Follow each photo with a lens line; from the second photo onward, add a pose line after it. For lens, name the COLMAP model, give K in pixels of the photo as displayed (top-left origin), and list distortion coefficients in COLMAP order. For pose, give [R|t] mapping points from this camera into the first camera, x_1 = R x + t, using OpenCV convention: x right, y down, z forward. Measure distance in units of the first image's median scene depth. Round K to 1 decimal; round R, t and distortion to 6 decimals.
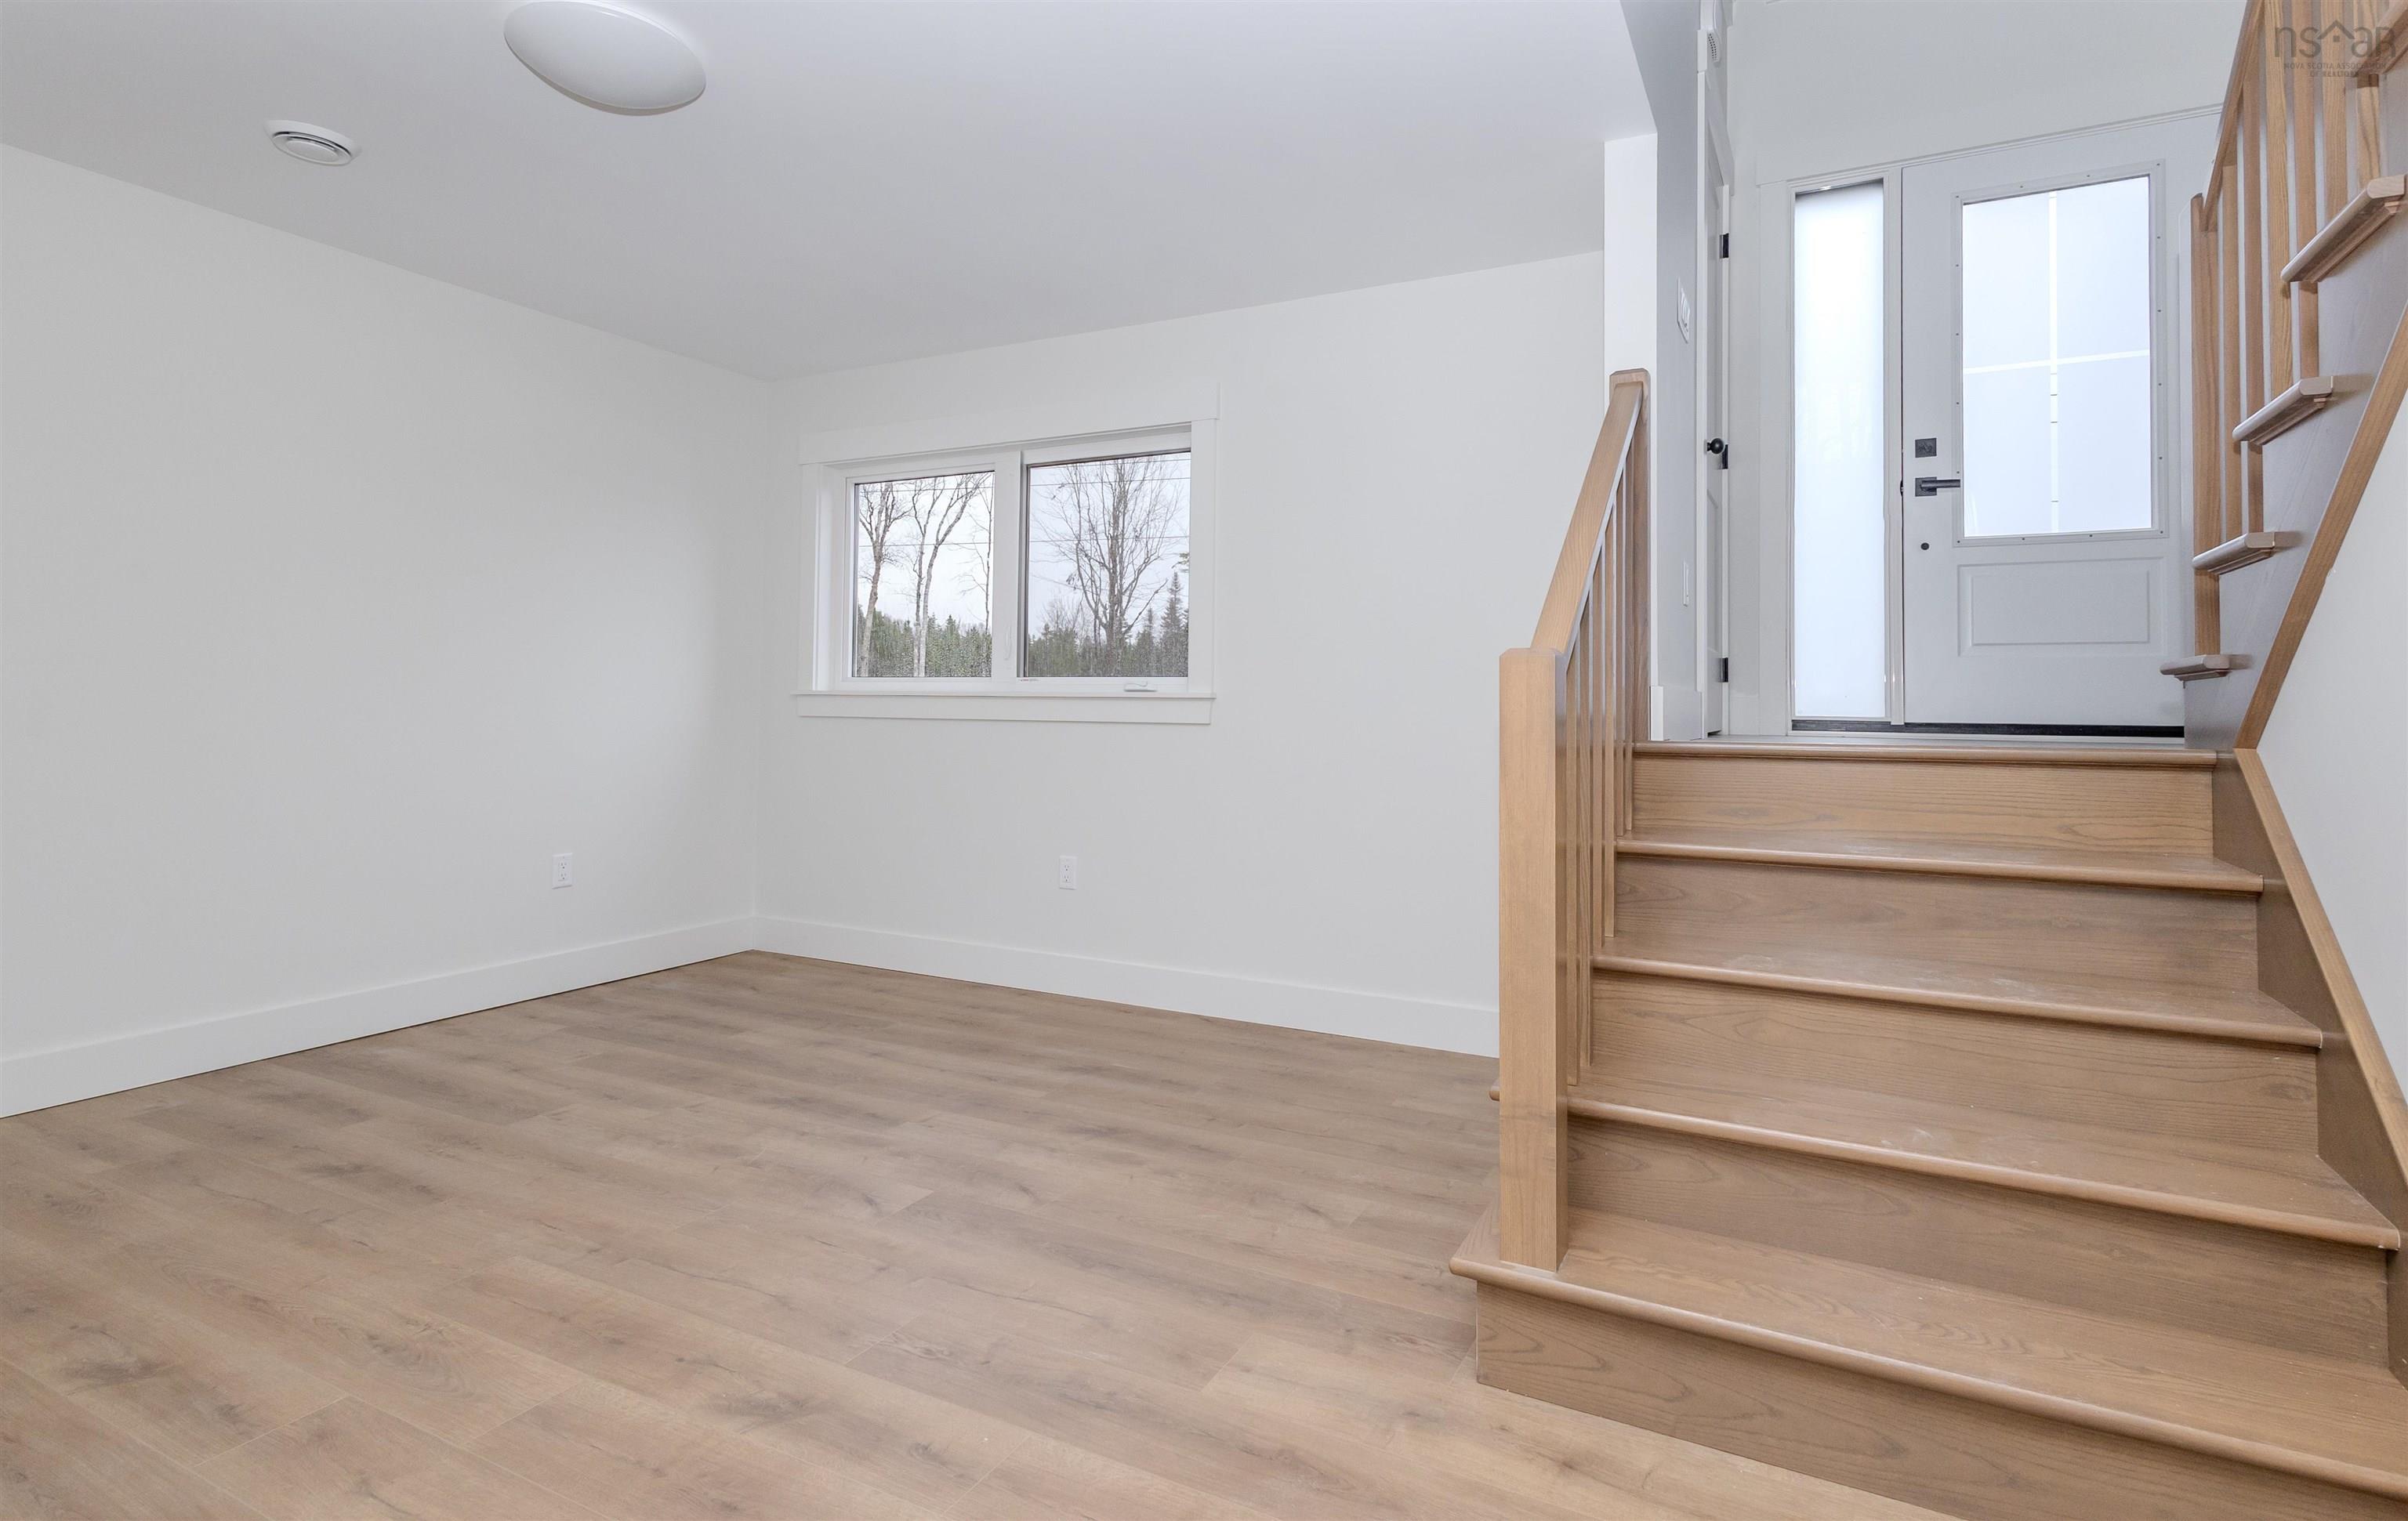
lens RADIAL K [[1172.8, 0, 1251.2], [0, 1172.8, 669.6], [0, 0, 1]] dist [0.003982, 0.000561]
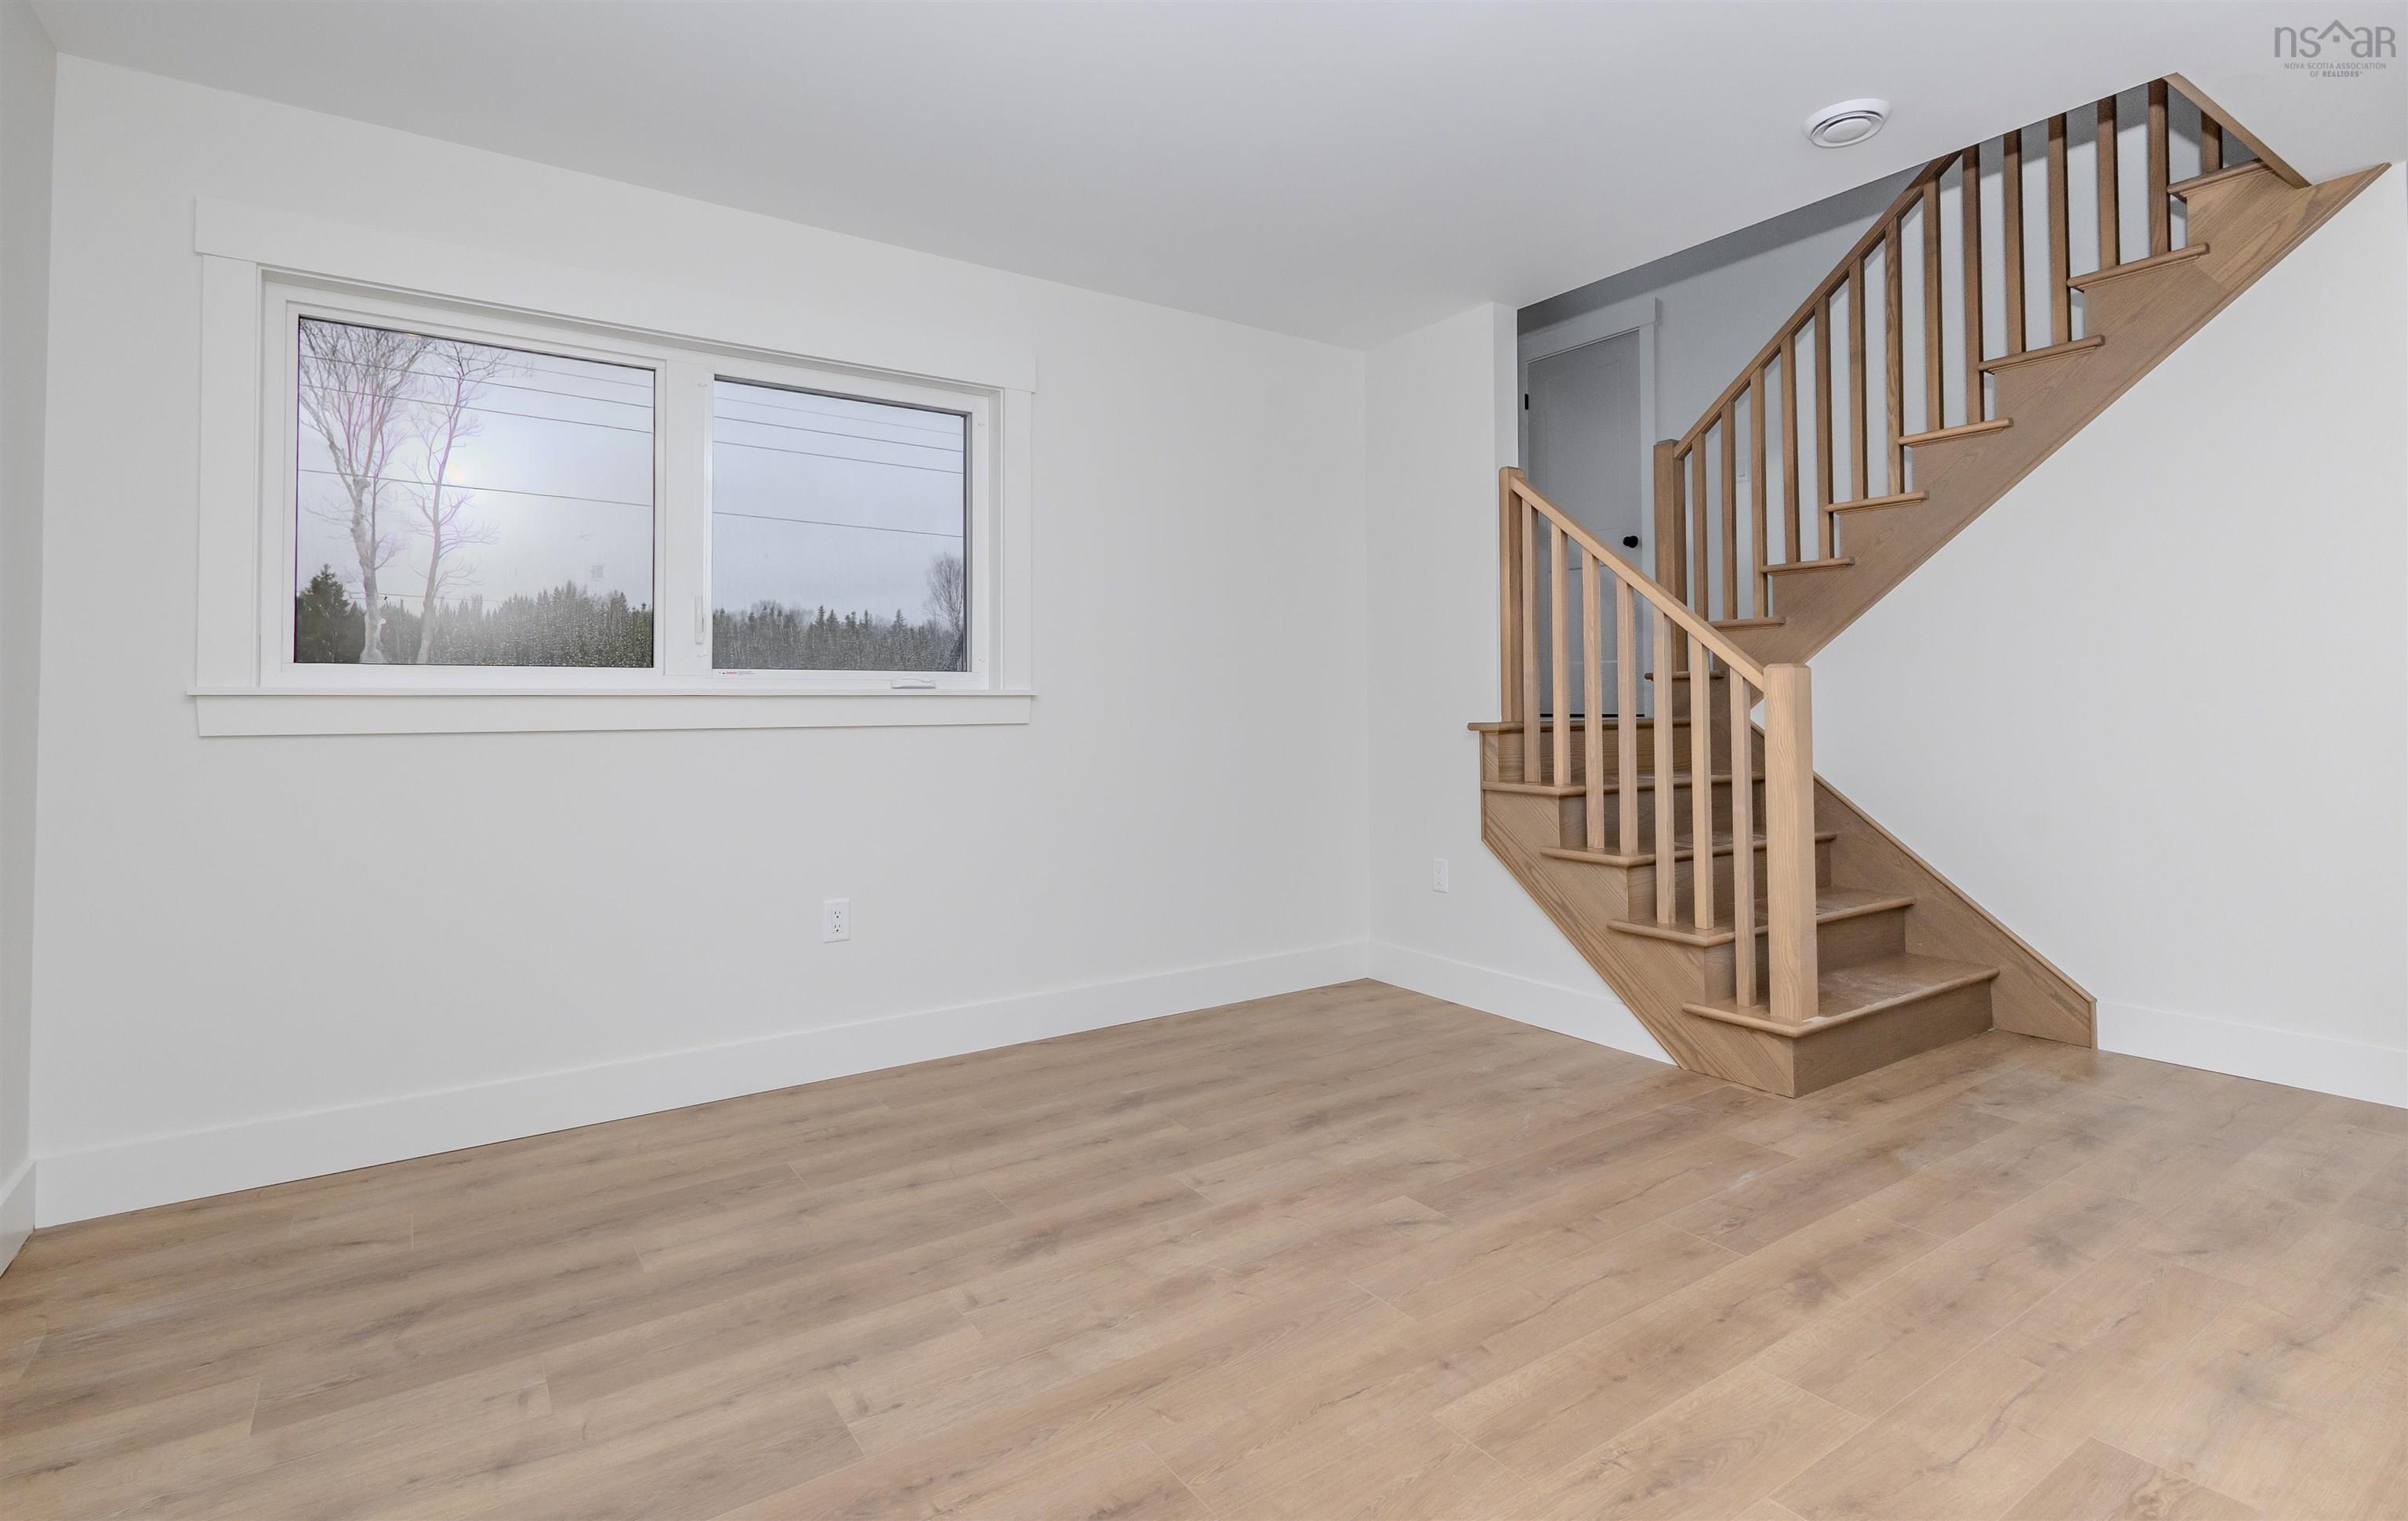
lens RADIAL K [[1172.8, 0, 1251.2], [0, 1172.8, 669.6], [0, 0, 1]] dist [0.003982, 0.000561]
pose [[0.468609, 0.013838, 0.883297, -1.092638], [-0.015848, 0.999848, -0.007256, 0.011015], [-0.883264, -0.010599, 0.468757, 0.594385]]
